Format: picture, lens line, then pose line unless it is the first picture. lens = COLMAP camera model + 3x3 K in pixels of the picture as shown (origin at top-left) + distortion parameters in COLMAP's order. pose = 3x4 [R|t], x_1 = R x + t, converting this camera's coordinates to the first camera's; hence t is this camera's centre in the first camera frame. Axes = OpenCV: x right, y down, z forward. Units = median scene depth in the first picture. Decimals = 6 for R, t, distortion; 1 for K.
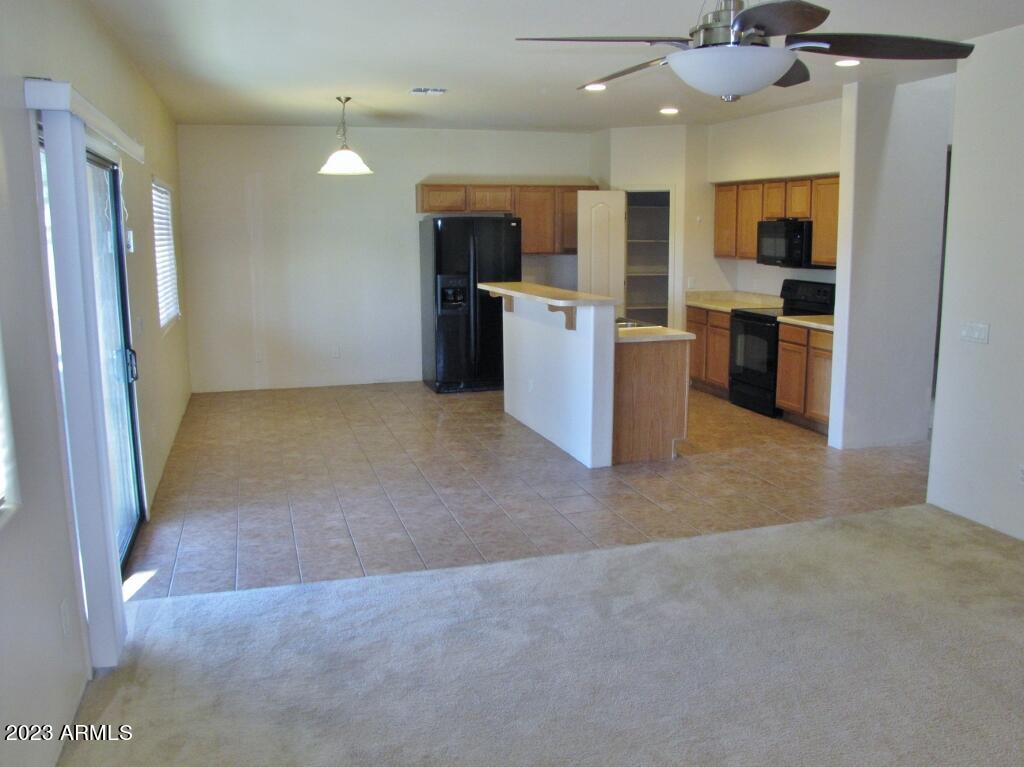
lens RADIAL K [[868.5, 0, 533.7], [0, 868.5, 381.7], [0, 0, 1]] dist [-0.135227, 0.007833]
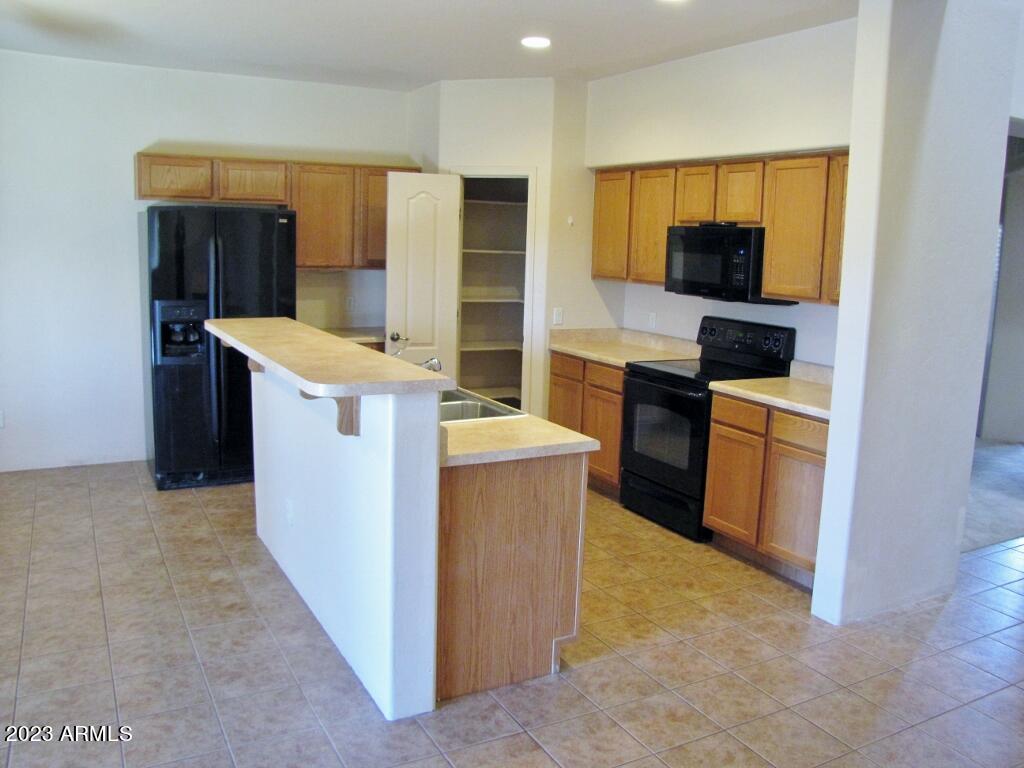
lens RADIAL K [[868.5, 0, 533.7], [0, 868.5, 382.2], [0, 0, 1]] dist [-0.135227, 0.007833]
pose [[0.981261, 0.003254, 0.192658, 0.038199], [-0.001713, 0.999965, -0.008161, -0.063849], [-0.192678, 0.007678, 0.981232, 0.380329]]
